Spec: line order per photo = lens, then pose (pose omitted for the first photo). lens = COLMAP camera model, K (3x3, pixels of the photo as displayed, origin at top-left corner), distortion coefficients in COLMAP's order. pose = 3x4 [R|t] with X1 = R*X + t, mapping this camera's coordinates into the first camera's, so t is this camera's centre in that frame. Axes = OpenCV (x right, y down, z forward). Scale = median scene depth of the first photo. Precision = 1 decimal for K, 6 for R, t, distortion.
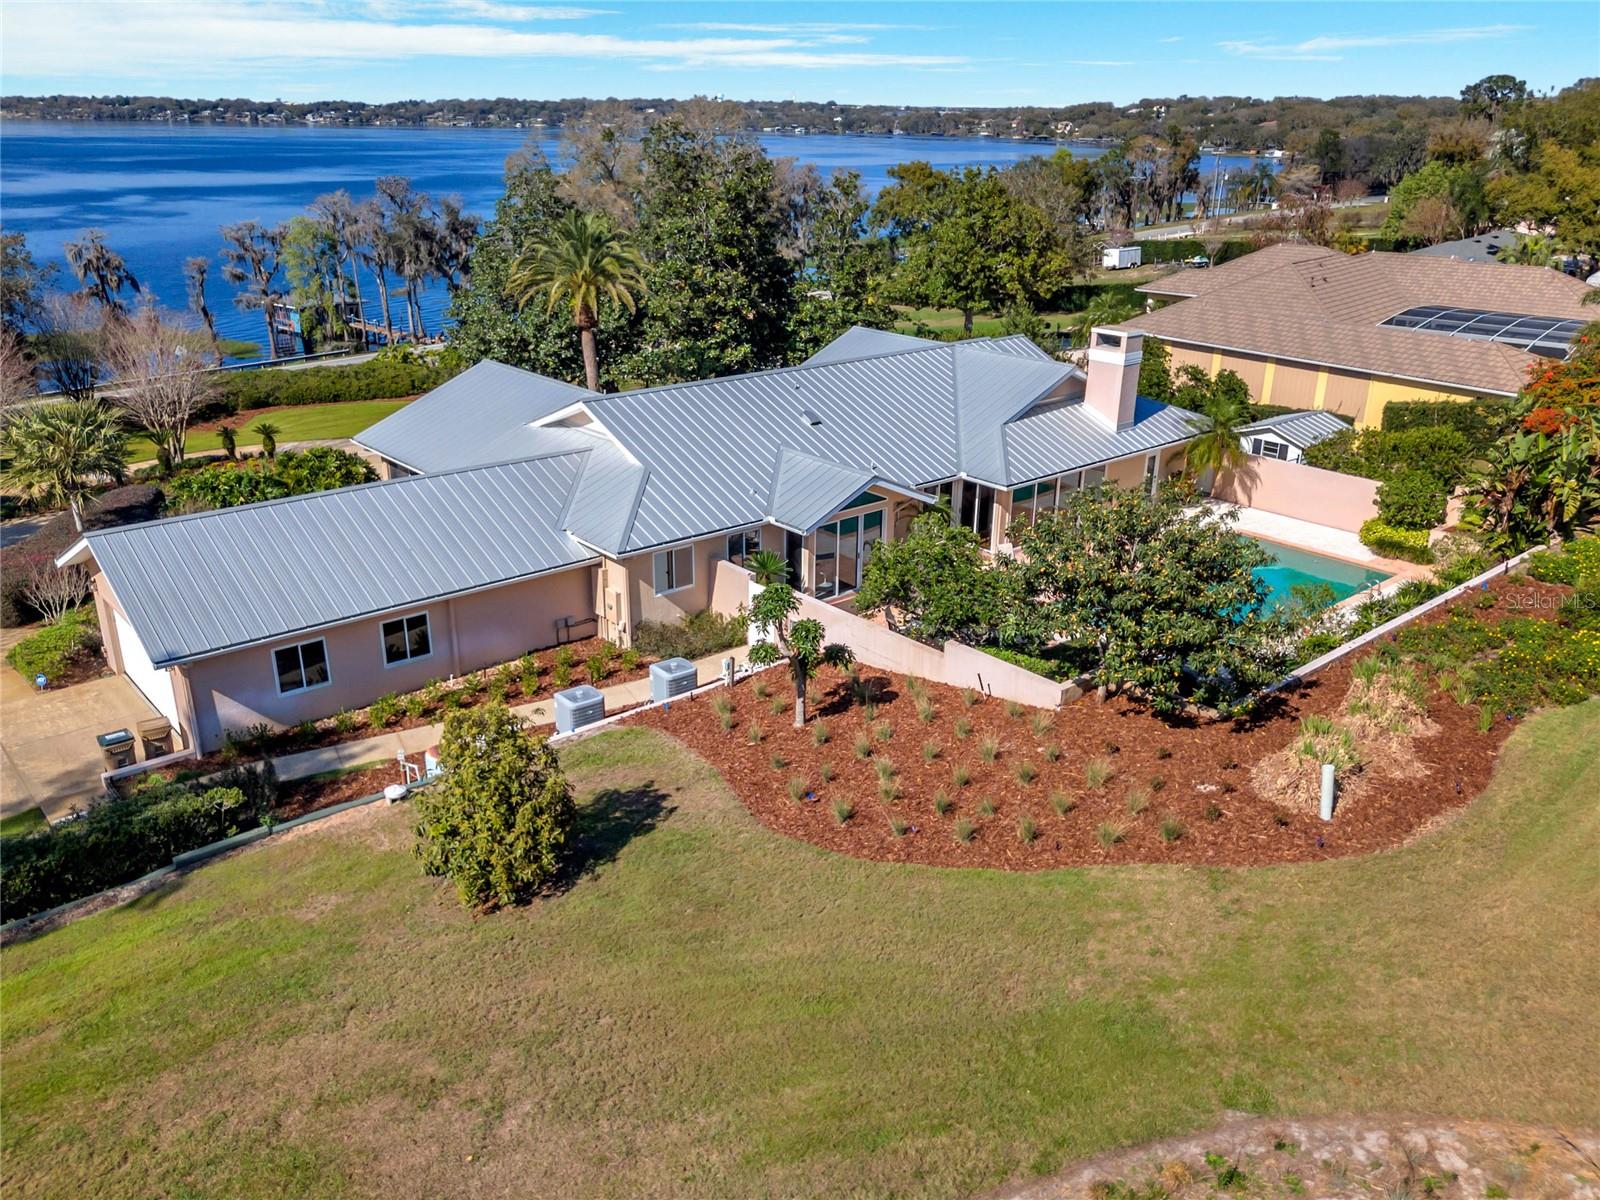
lens RADIAL K [[1232.5, 0, 841.7], [0, 1232.5, 600.0], [0, 0, 1]] dist [0.003745, -0.046751]
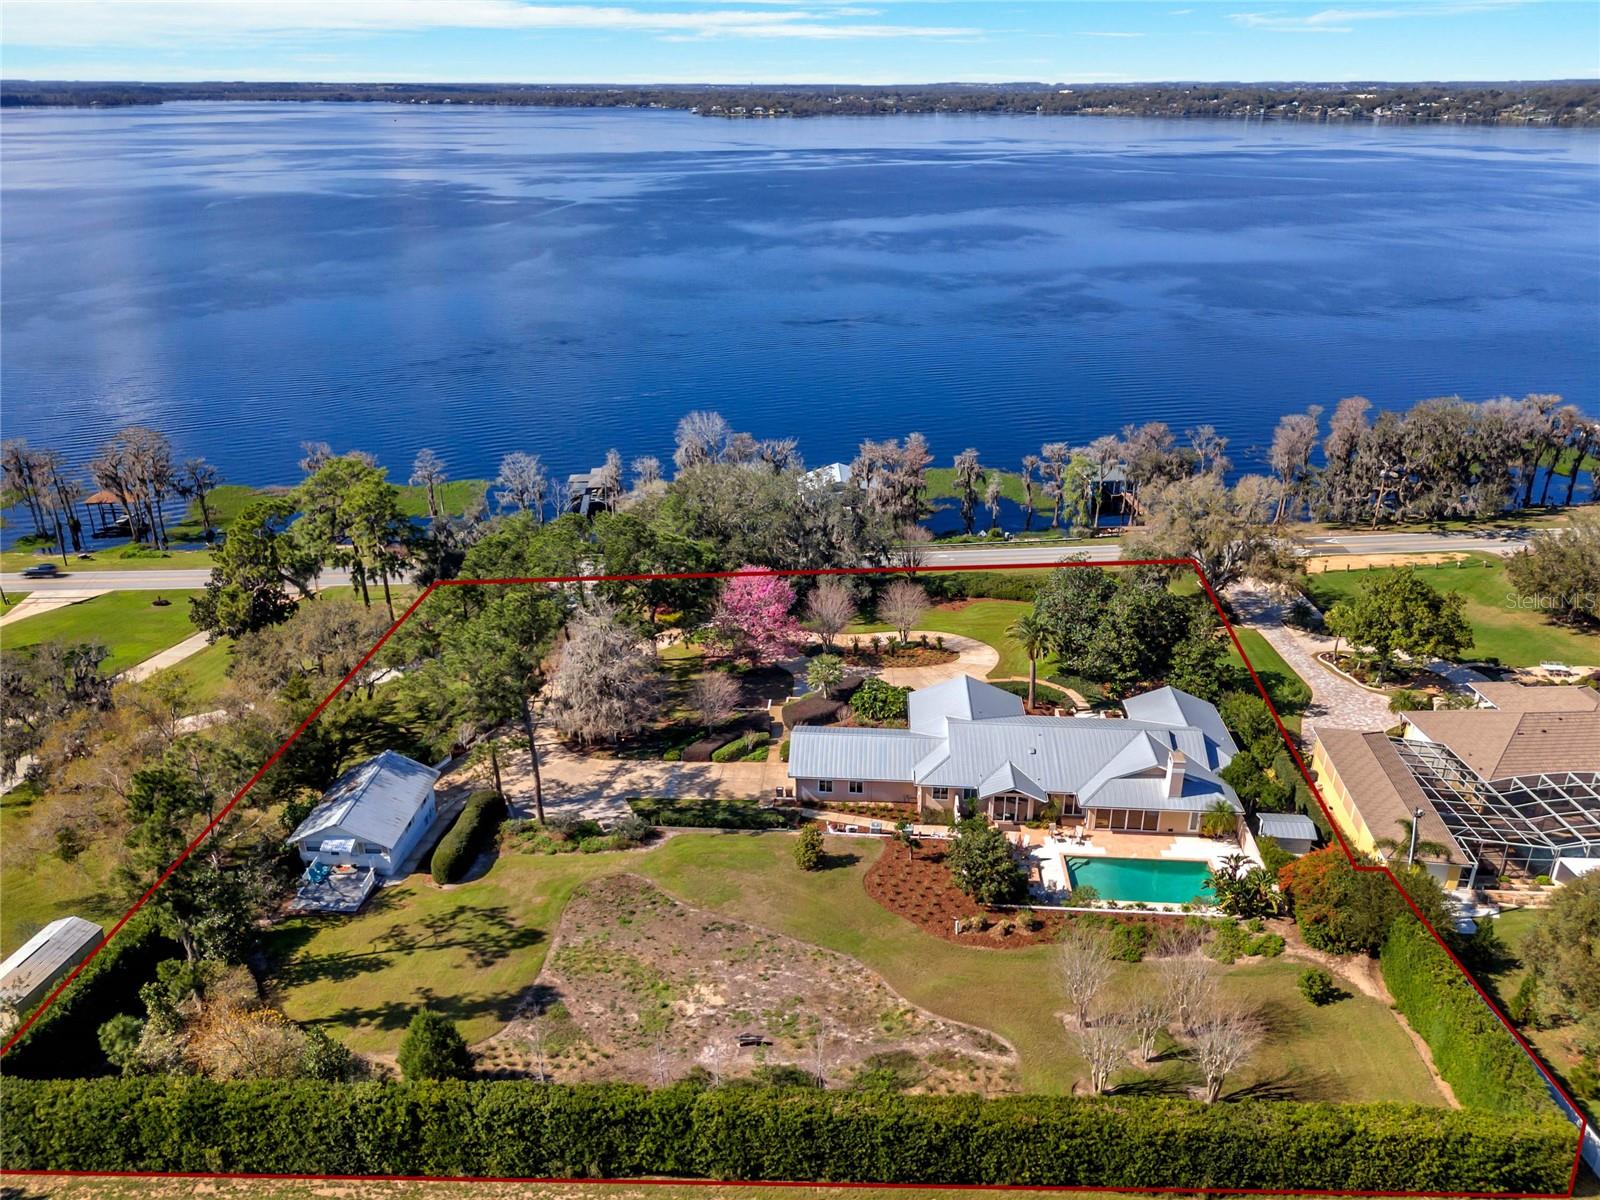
lens RADIAL K [[1210.8, 0, 800.0], [0, 1210.8, 600.0], [0, 0, 1]] dist [0.052363, -0.048941]
pose [[0.683515, 0.266773, -0.679440, 1.496857], [-0.243752, 0.960808, 0.132034, -0.775533], [0.688035, 0.075368, 0.721753, -1.394414]]
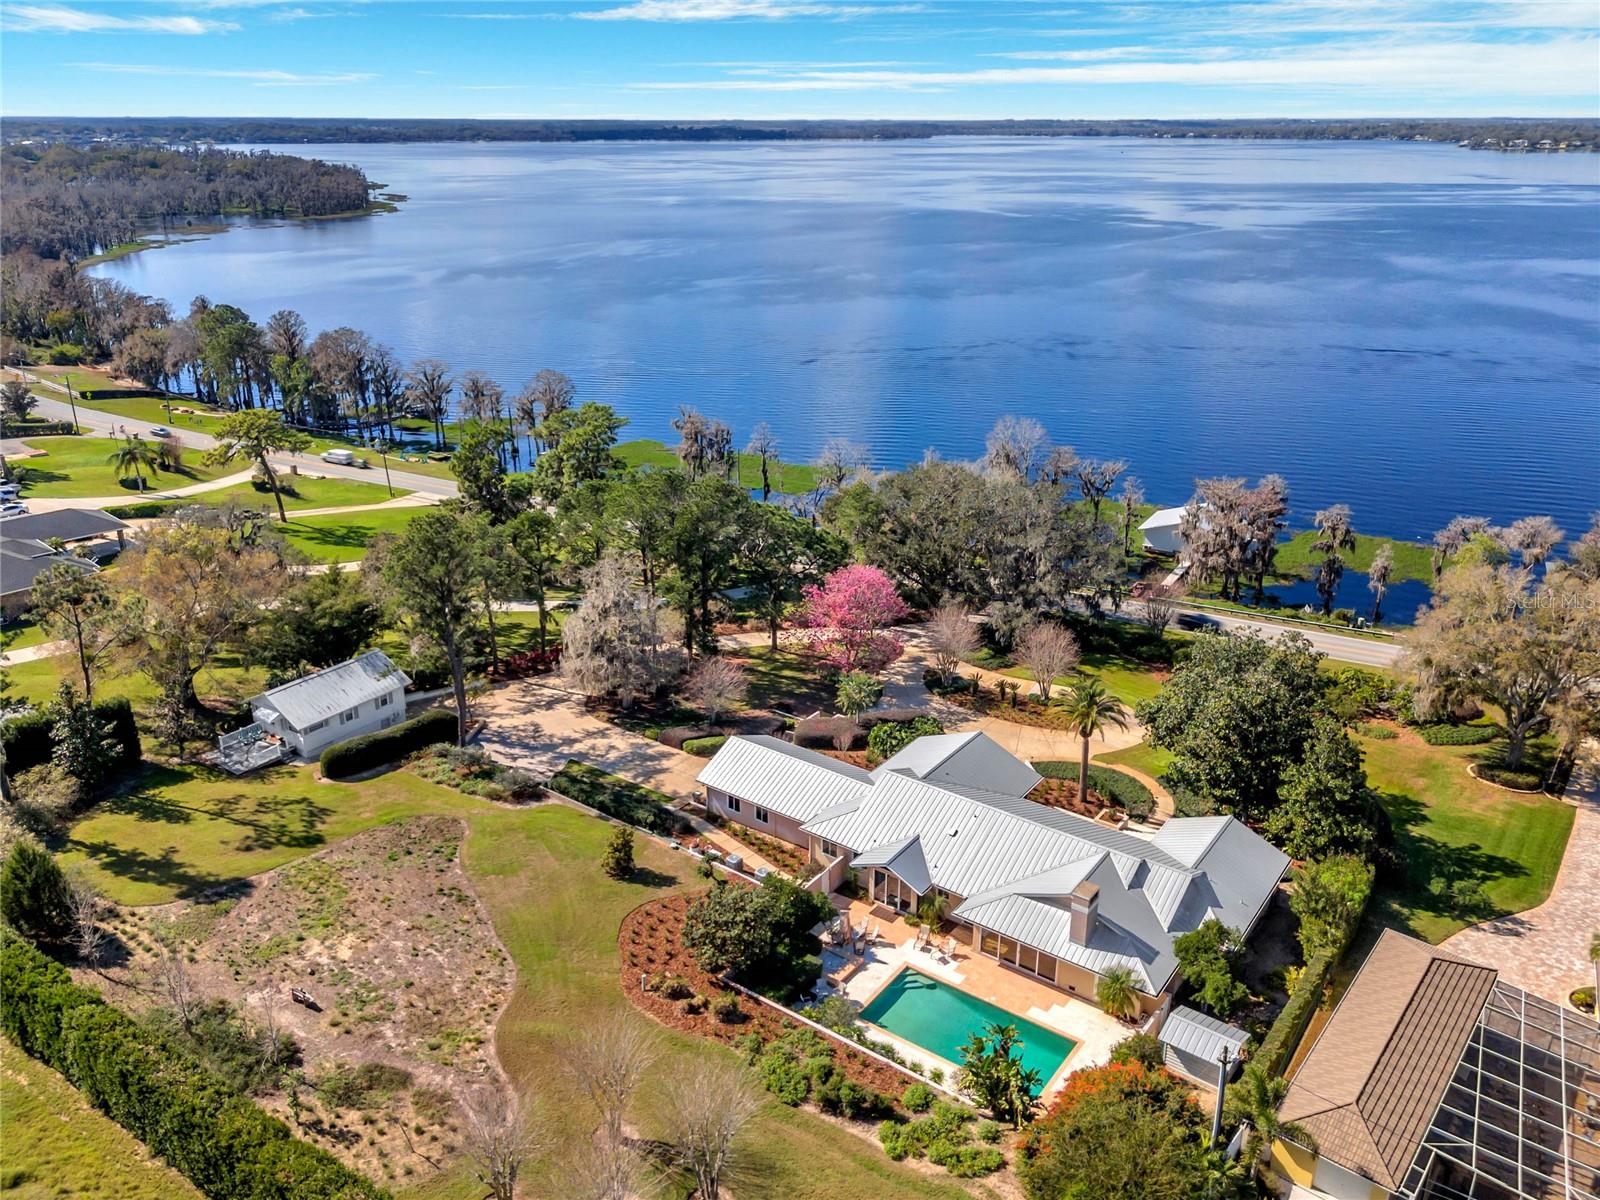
lens RADIAL K [[1241.3, 0, 800.0], [0, 1241.3, 600.0], [0, 0, 1]] dist [0.046977, -0.041177]
pose [[0.182061, 0.334669, -0.924581, 1.933811], [-0.345051, 0.902245, 0.258640, -1.066541], [0.920757, 0.271939, 0.279742, 0.120426]]
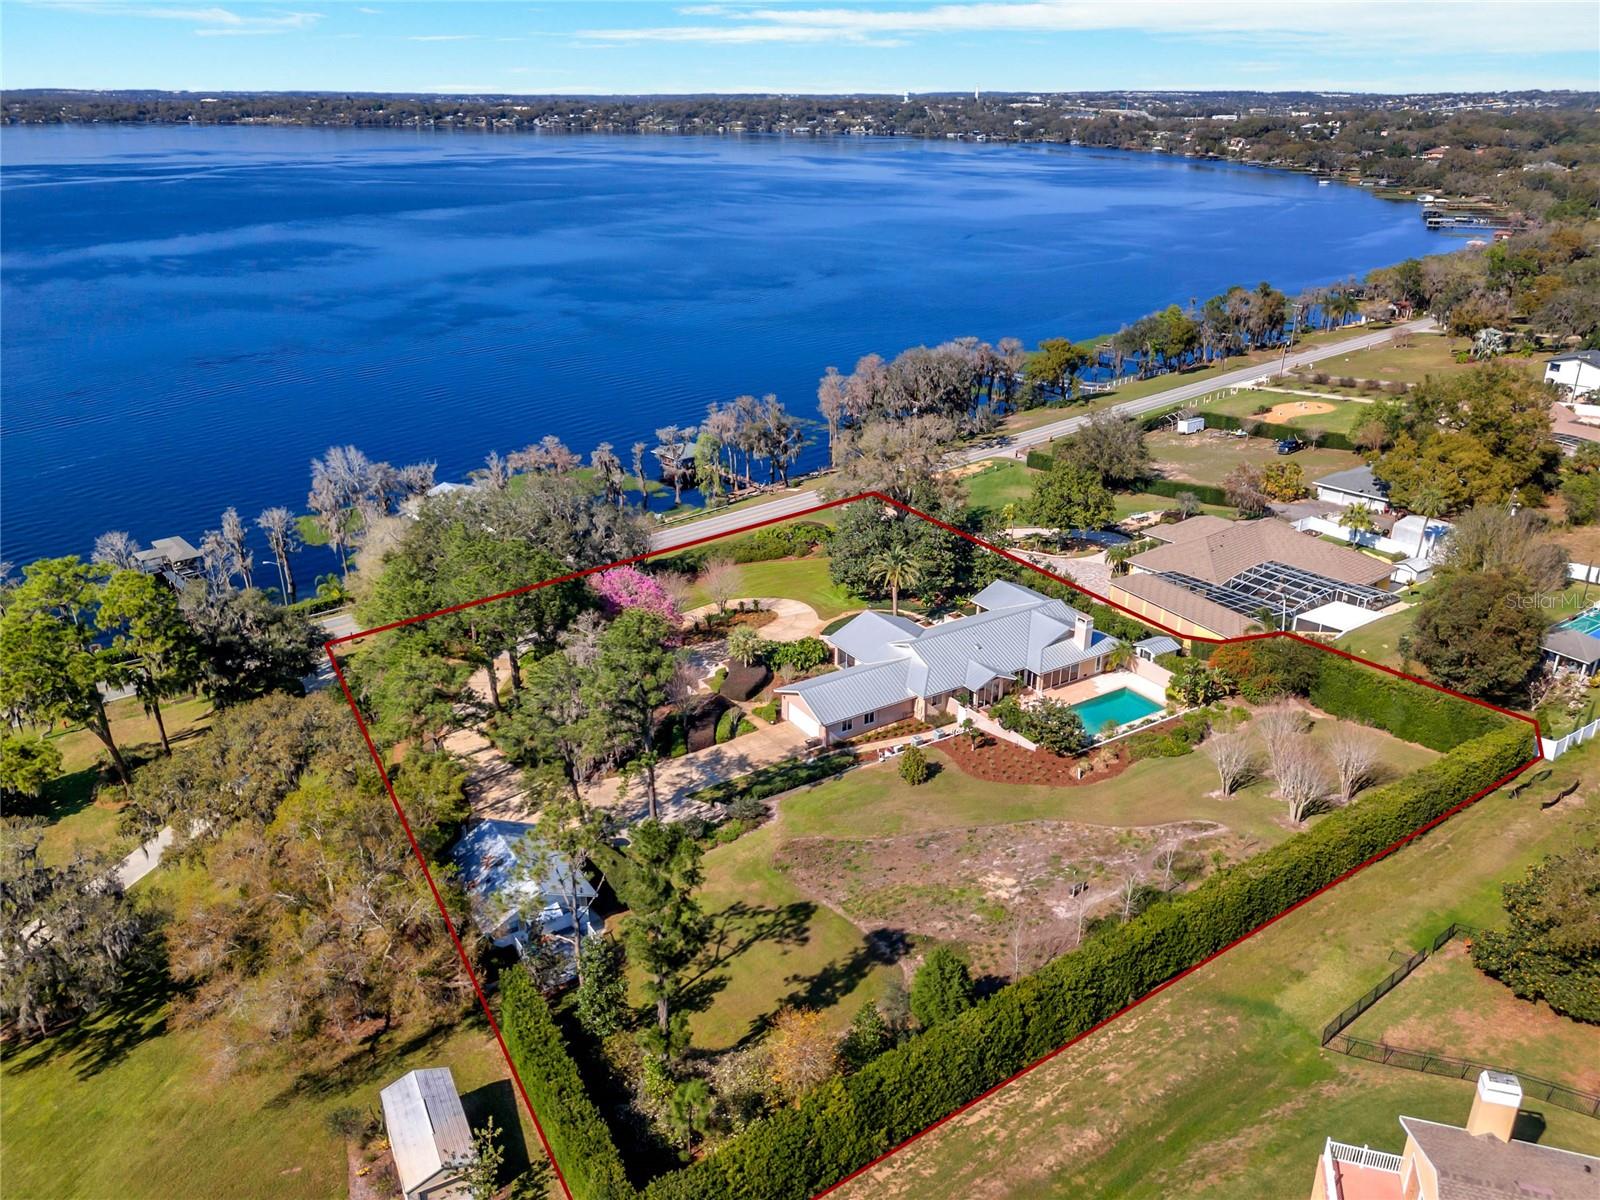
lens RADIAL K [[1210.8, 0, 800.0], [0, 1210.8, 600.0], [0, 0, 1]] dist [0.052363, -0.048941]
pose [[0.985724, 0.048982, -0.161085, 0.022097], [-0.043846, 0.998415, 0.035289, -0.410279], [0.162558, -0.027722, 0.986309, -2.447874]]
